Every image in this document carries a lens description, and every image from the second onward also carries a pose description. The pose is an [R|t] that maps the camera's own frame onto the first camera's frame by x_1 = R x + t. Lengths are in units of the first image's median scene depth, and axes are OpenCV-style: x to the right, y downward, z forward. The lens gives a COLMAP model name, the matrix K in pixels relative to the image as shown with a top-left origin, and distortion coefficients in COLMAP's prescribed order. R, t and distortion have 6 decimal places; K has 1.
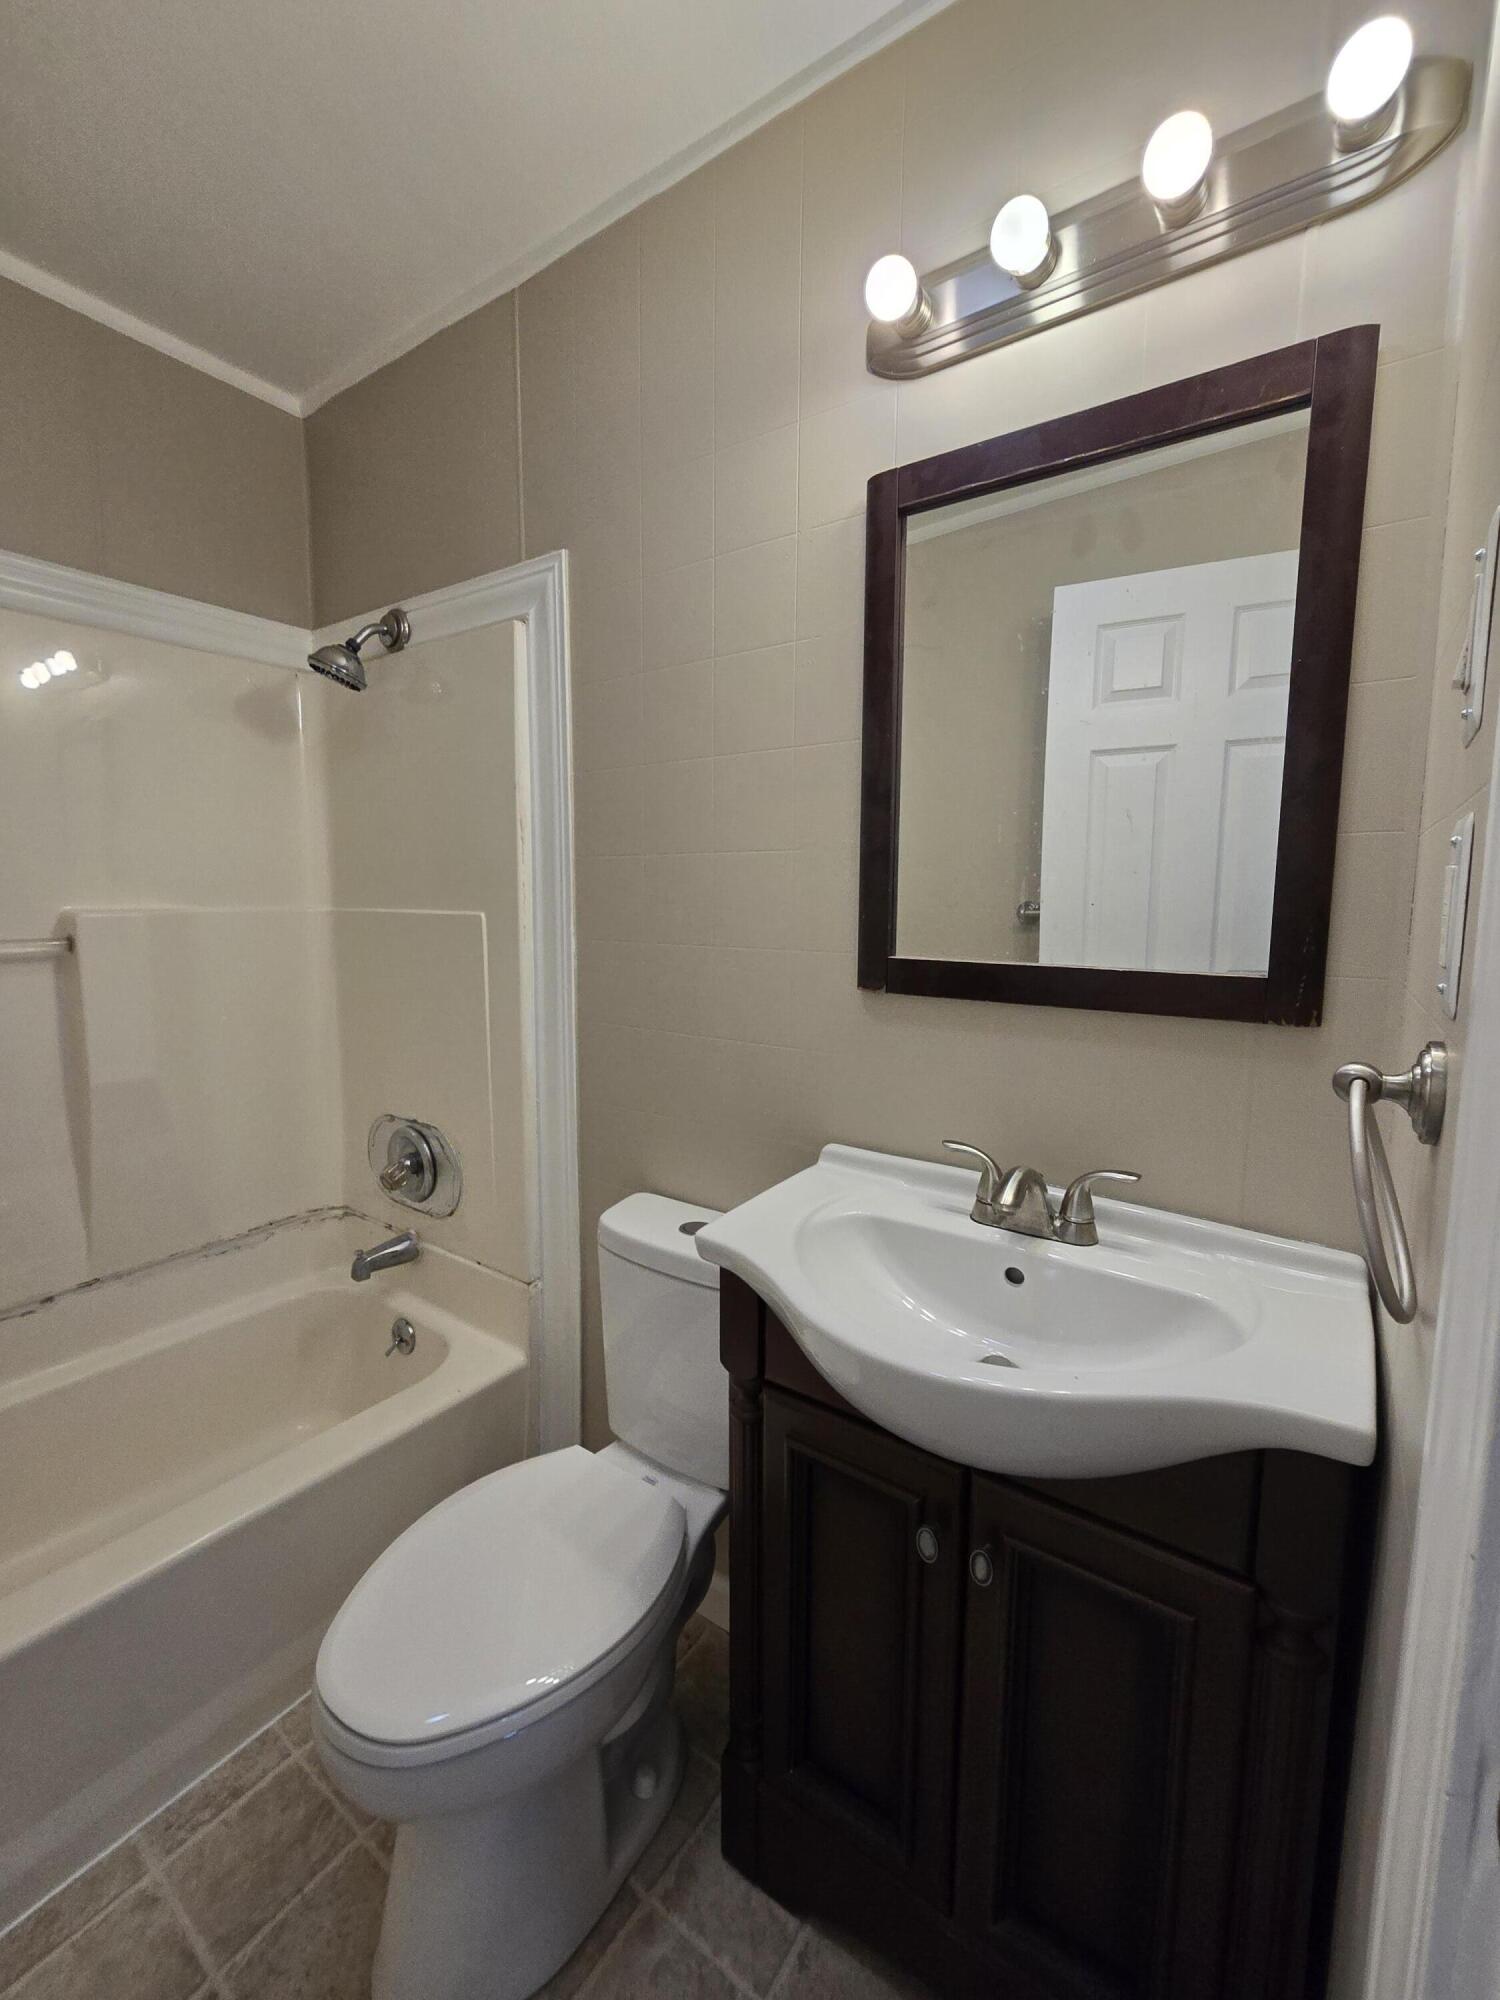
lens RADIAL K [[830.1, 0, 700.6], [0, 830.1, 982.3], [0, 0, 1]] dist [-0.003380, 0.001209]
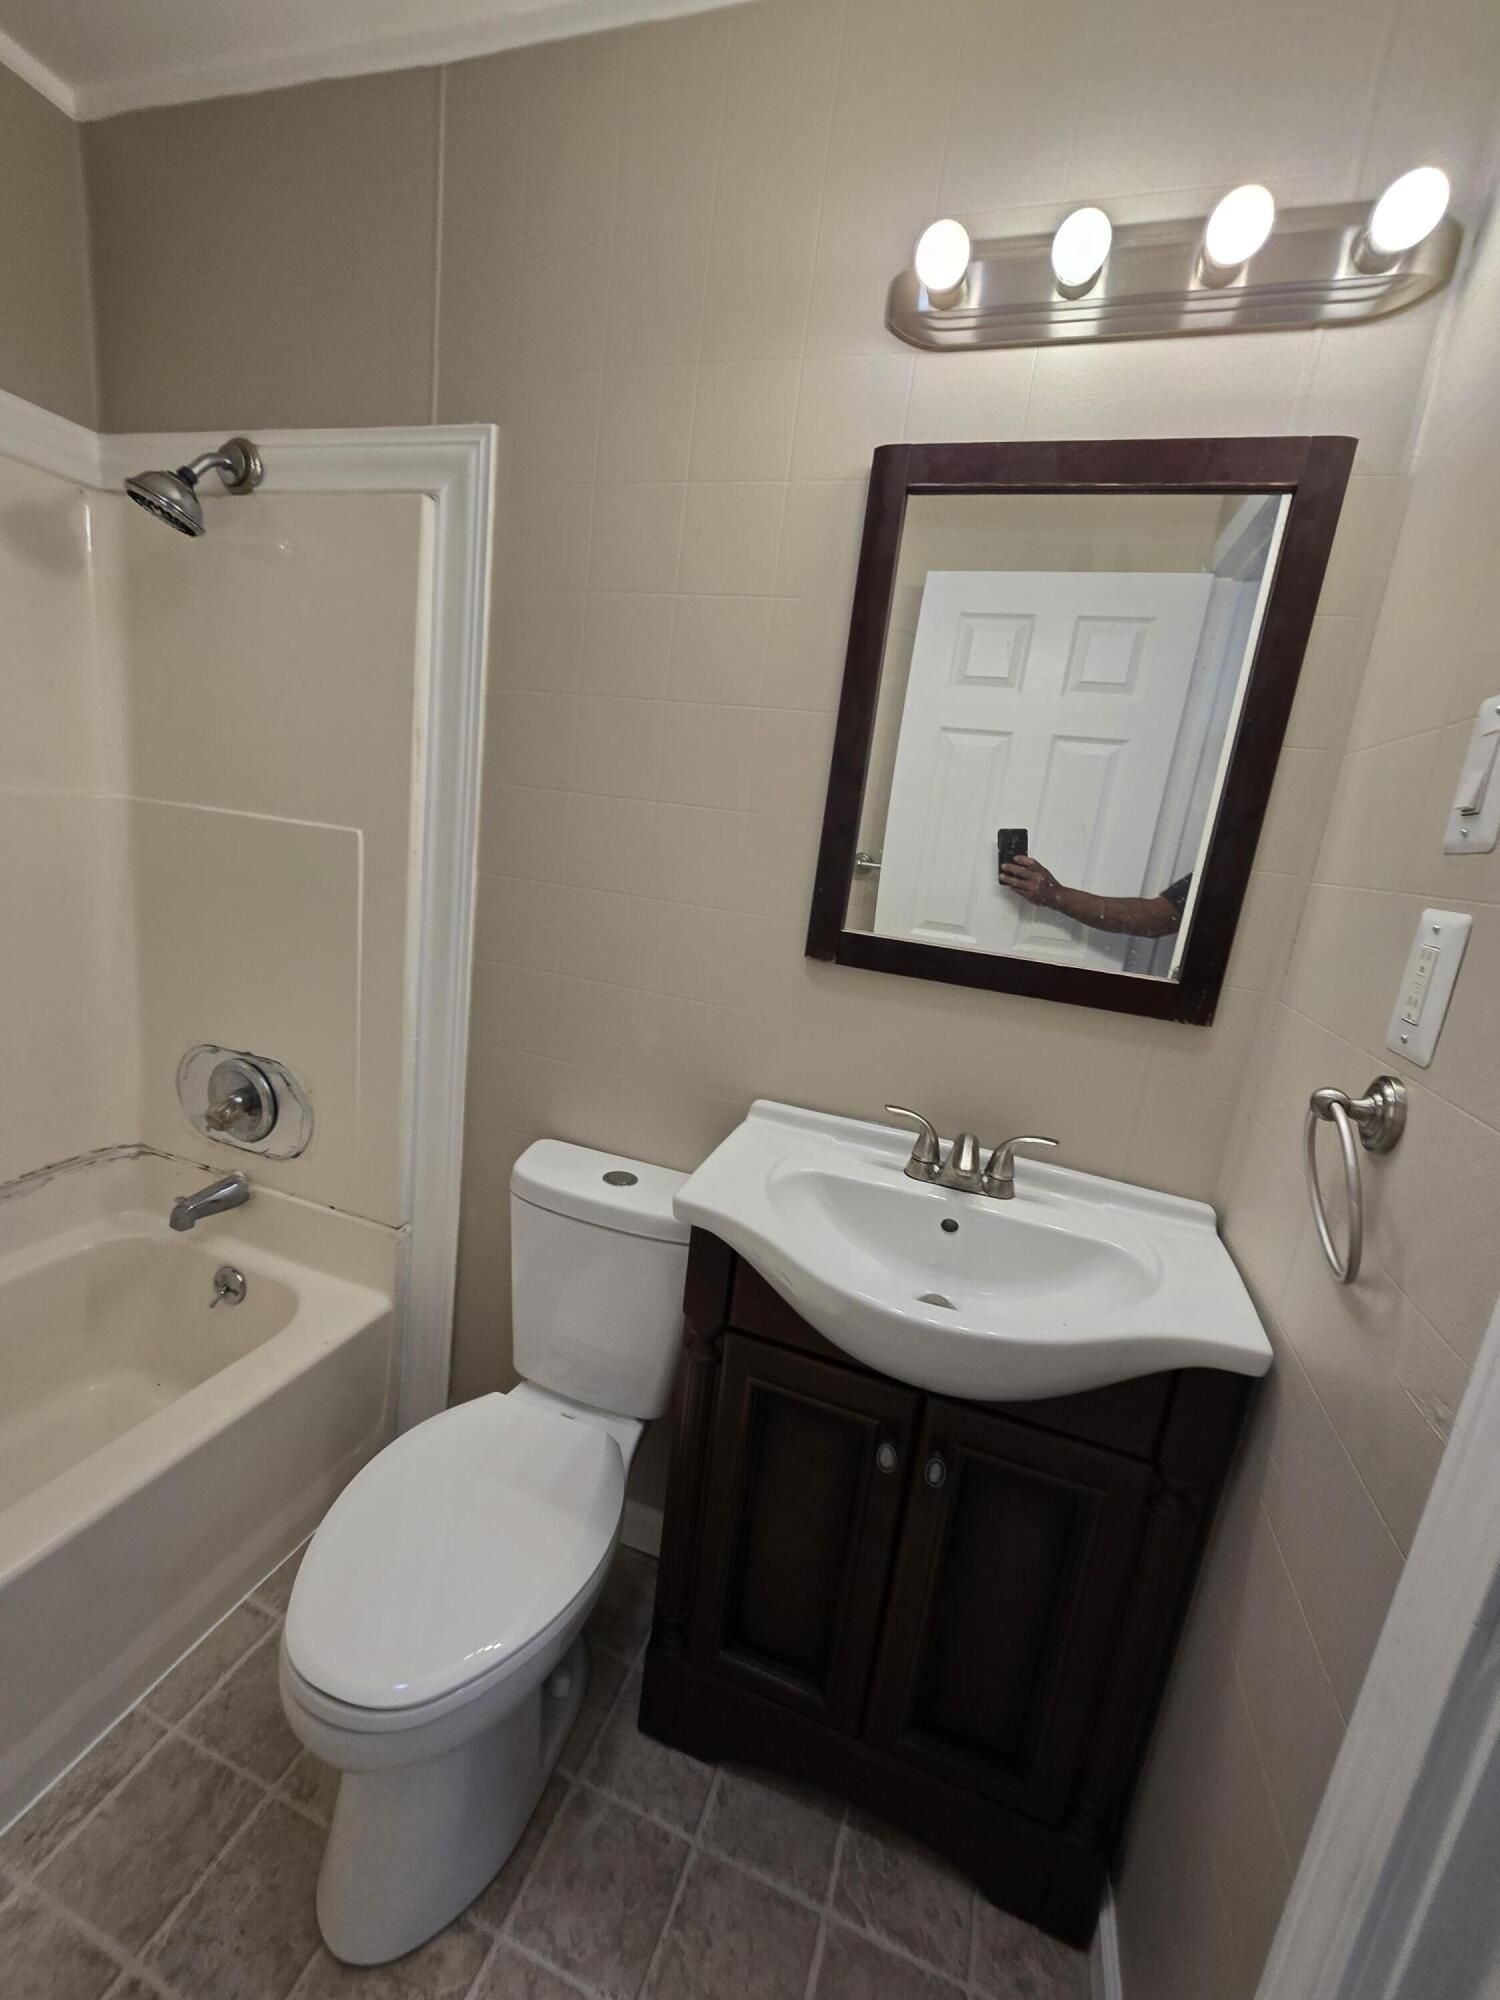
lens RADIAL K [[830.1, 0, 718.3], [0, 830.1, 996.5], [0, 0, 1]] dist [-0.003380, 0.001209]
pose [[0.954246, 0.039757, 0.296367, -0.240484], [-0.075573, 0.991011, 0.110386, -0.054085], [-0.289315, -0.127733, 0.948673, 0.037492]]
